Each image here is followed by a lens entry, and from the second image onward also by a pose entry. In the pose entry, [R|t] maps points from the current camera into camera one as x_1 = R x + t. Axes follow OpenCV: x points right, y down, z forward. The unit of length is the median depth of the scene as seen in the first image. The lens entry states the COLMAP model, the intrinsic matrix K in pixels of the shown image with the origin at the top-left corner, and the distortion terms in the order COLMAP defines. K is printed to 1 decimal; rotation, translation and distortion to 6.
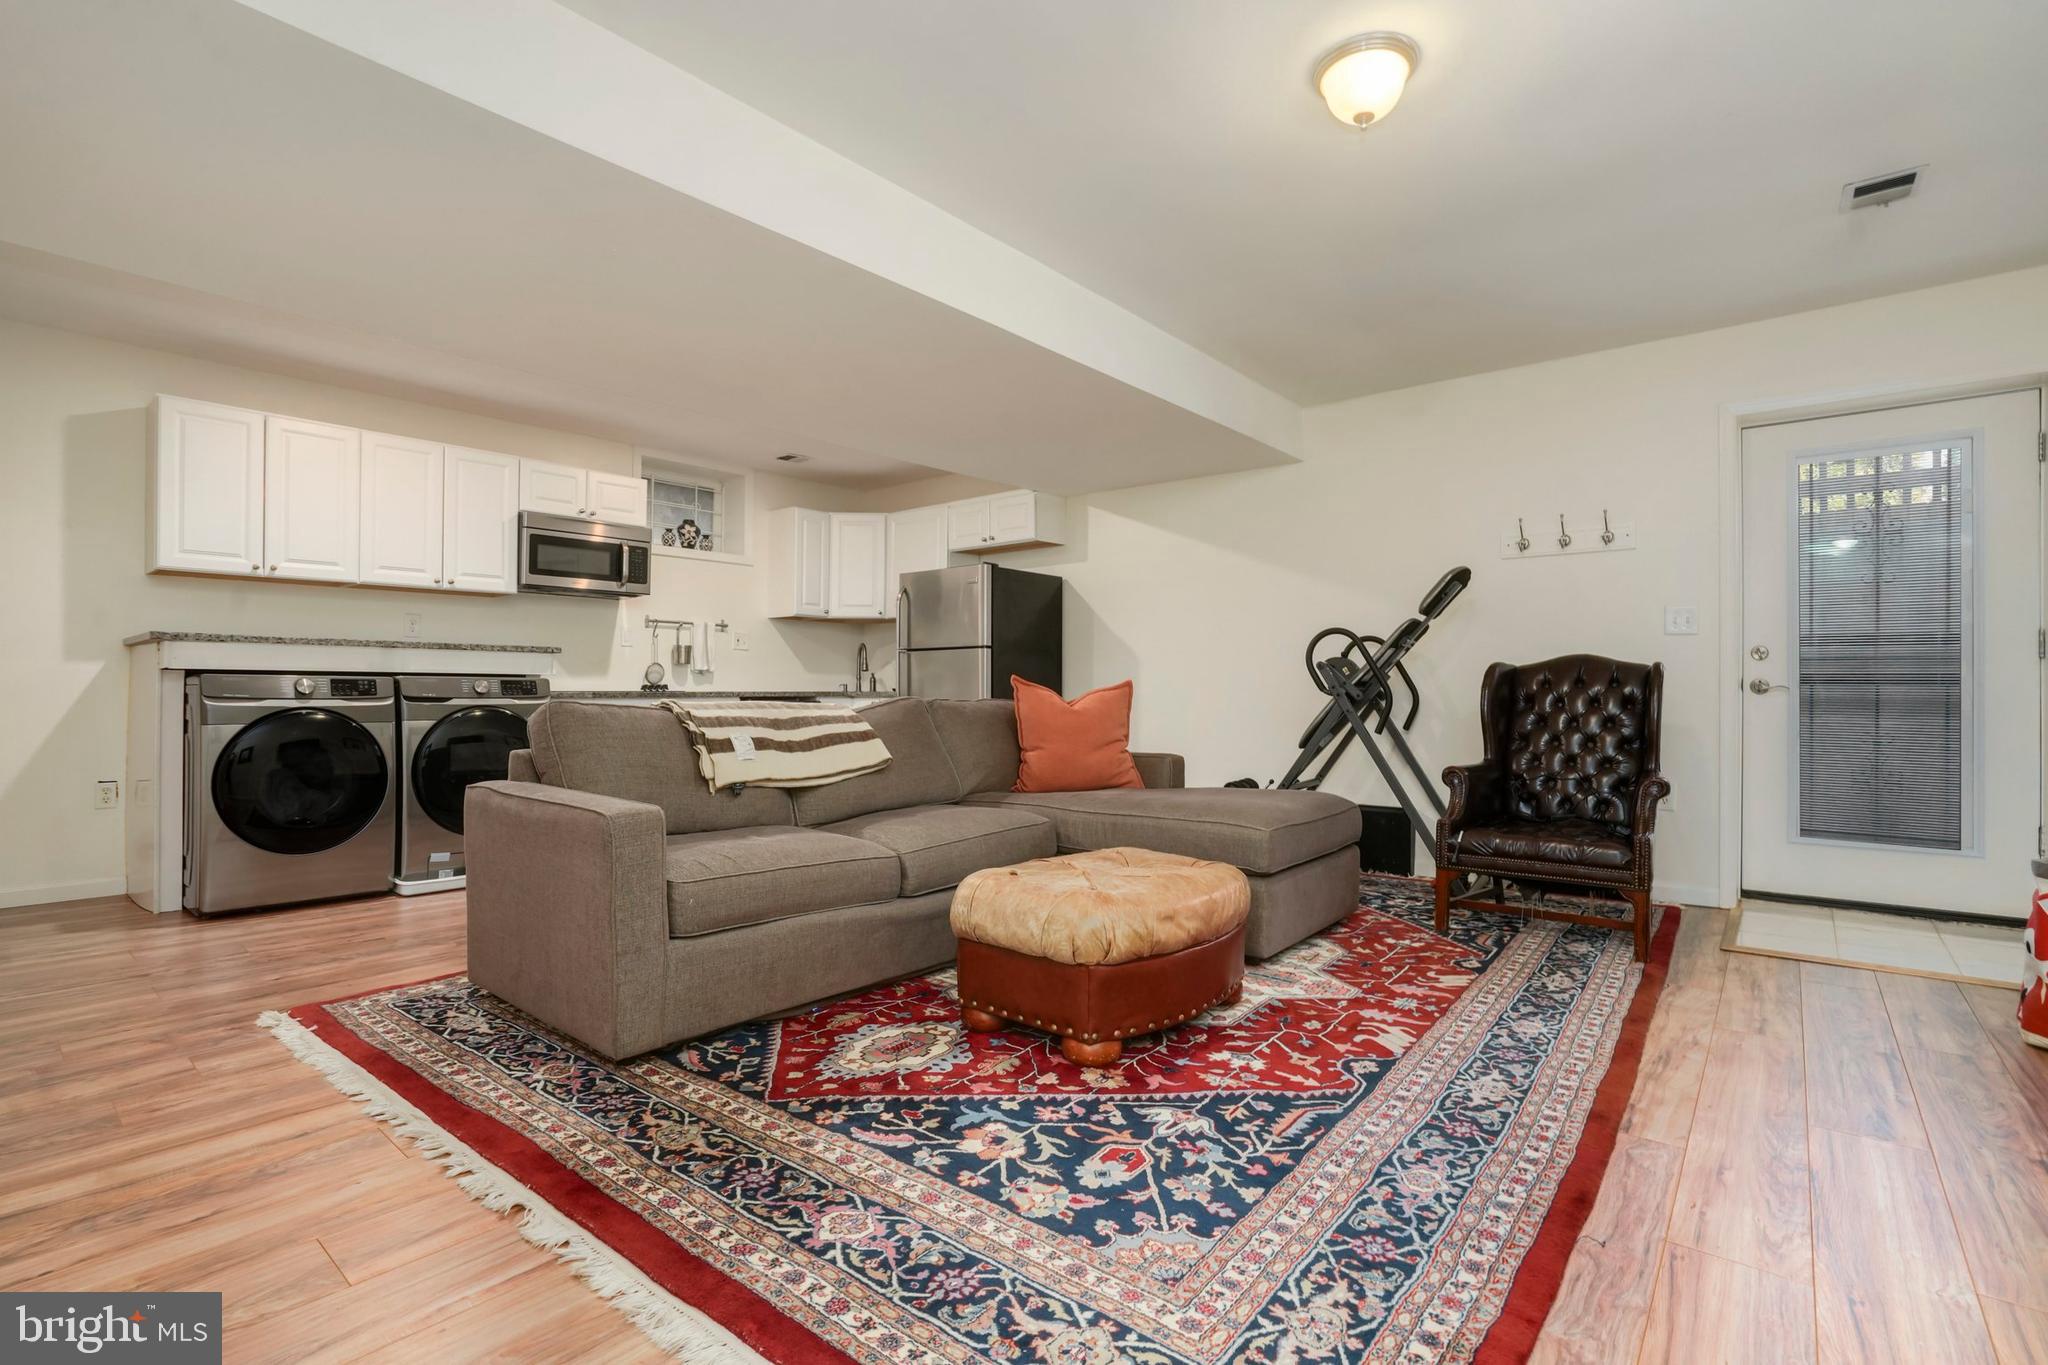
lens RADIAL K [[943.5, 0, 1038.2], [0, 943.5, 685.6], [0, 0, 1]] dist [-0.030982, 0.002846]
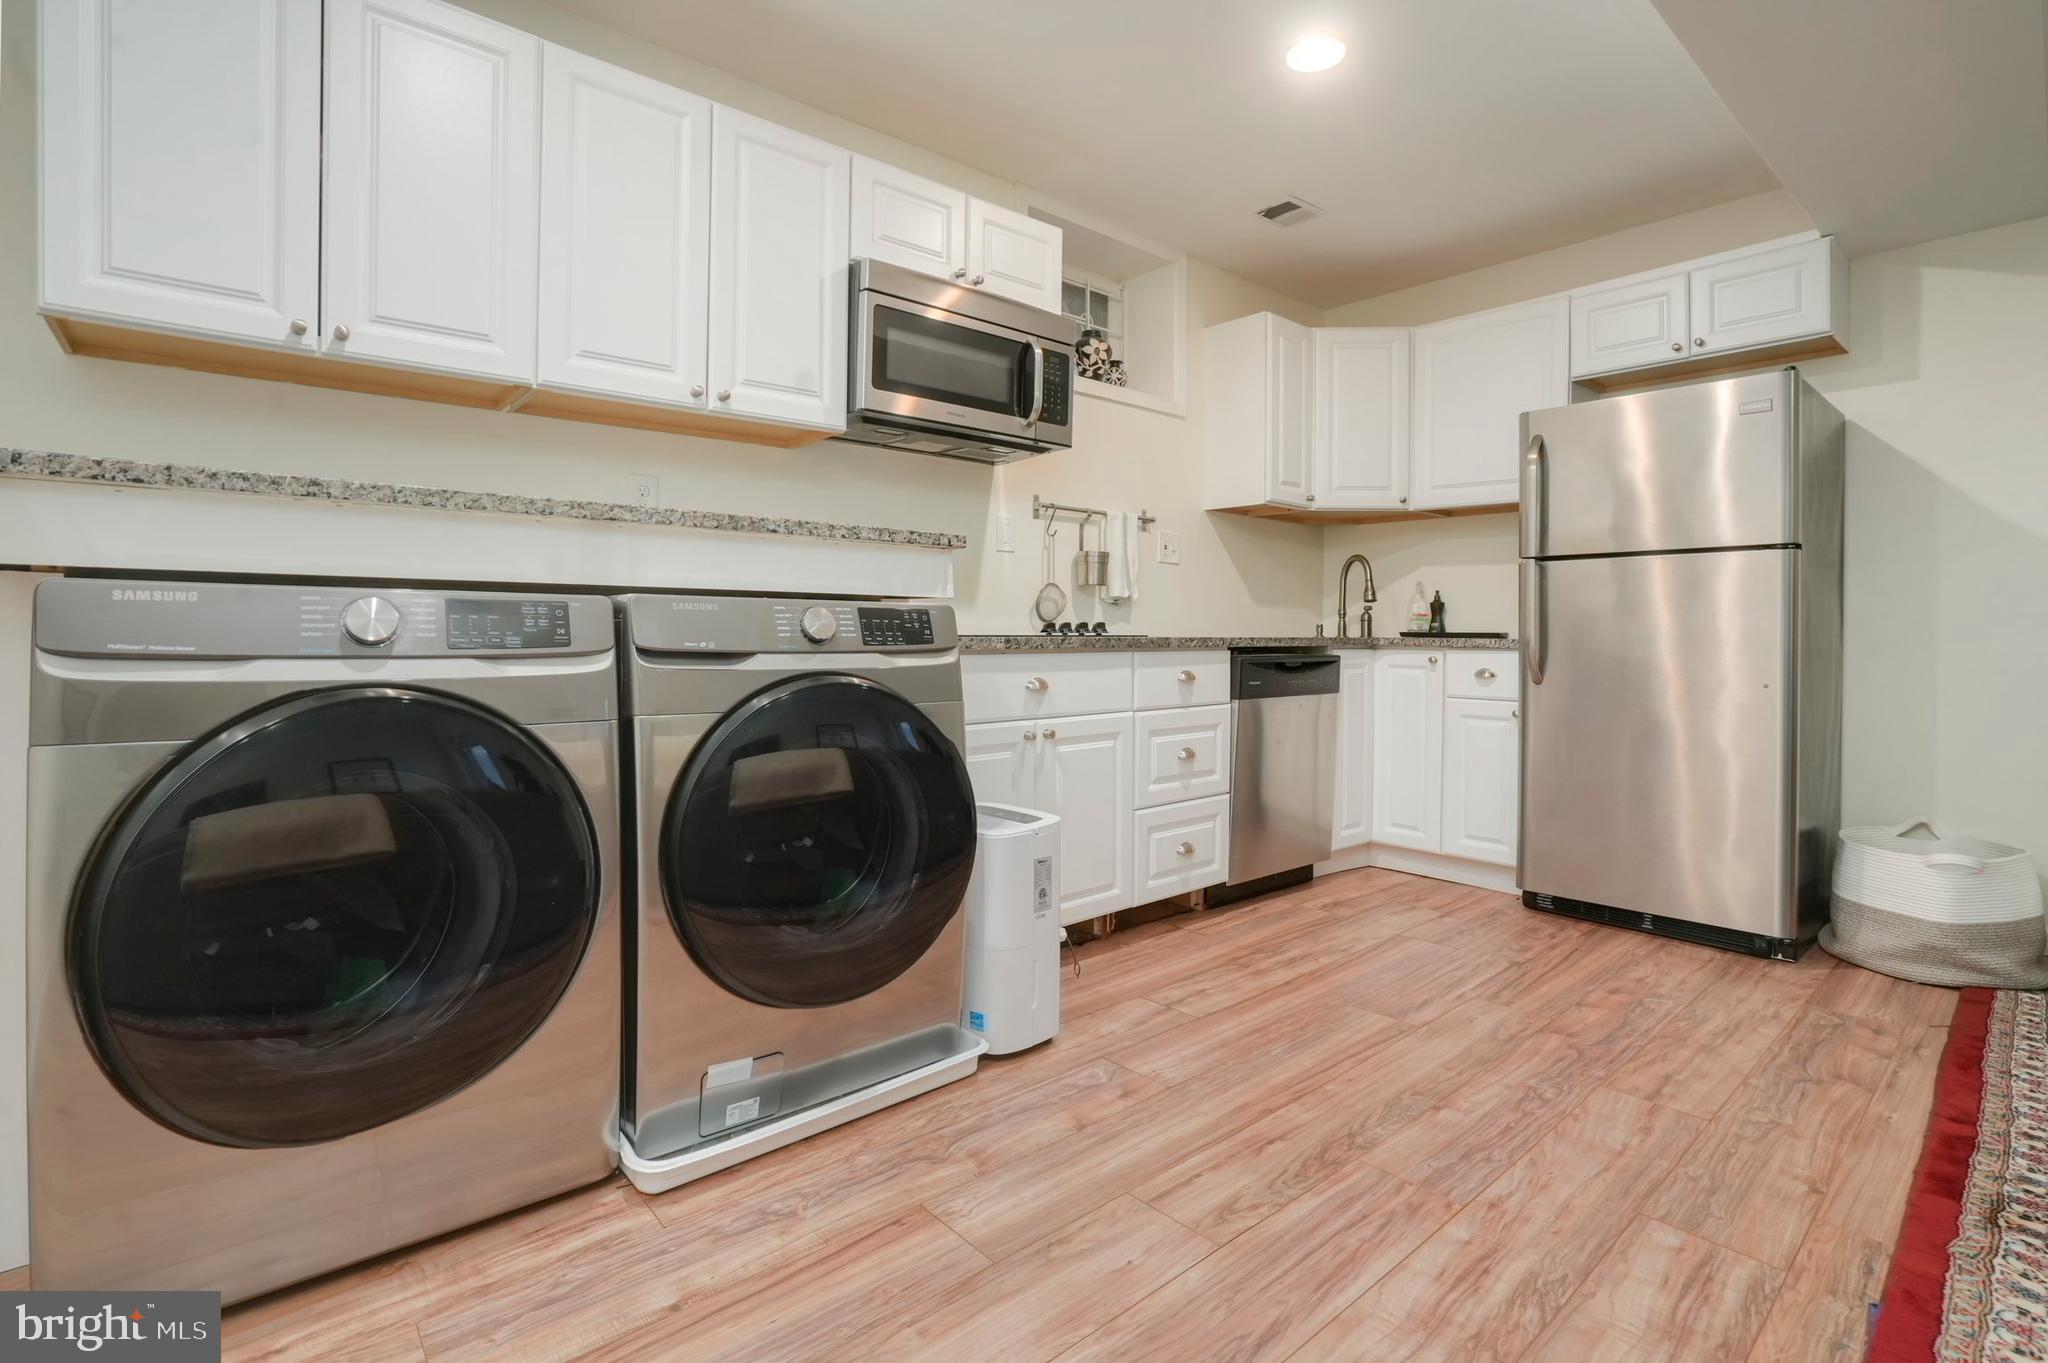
lens RADIAL K [[943.5, 0, 1067.1], [0, 943.5, 643.6], [0, 0, 1]] dist [-0.030982, 0.002846]
pose [[0.990219, 0.011684, -0.139035, -0.499008], [-0.009097, 0.999774, 0.019226, 0.000661], [0.139228, -0.017773, 0.990101, 0.708531]]
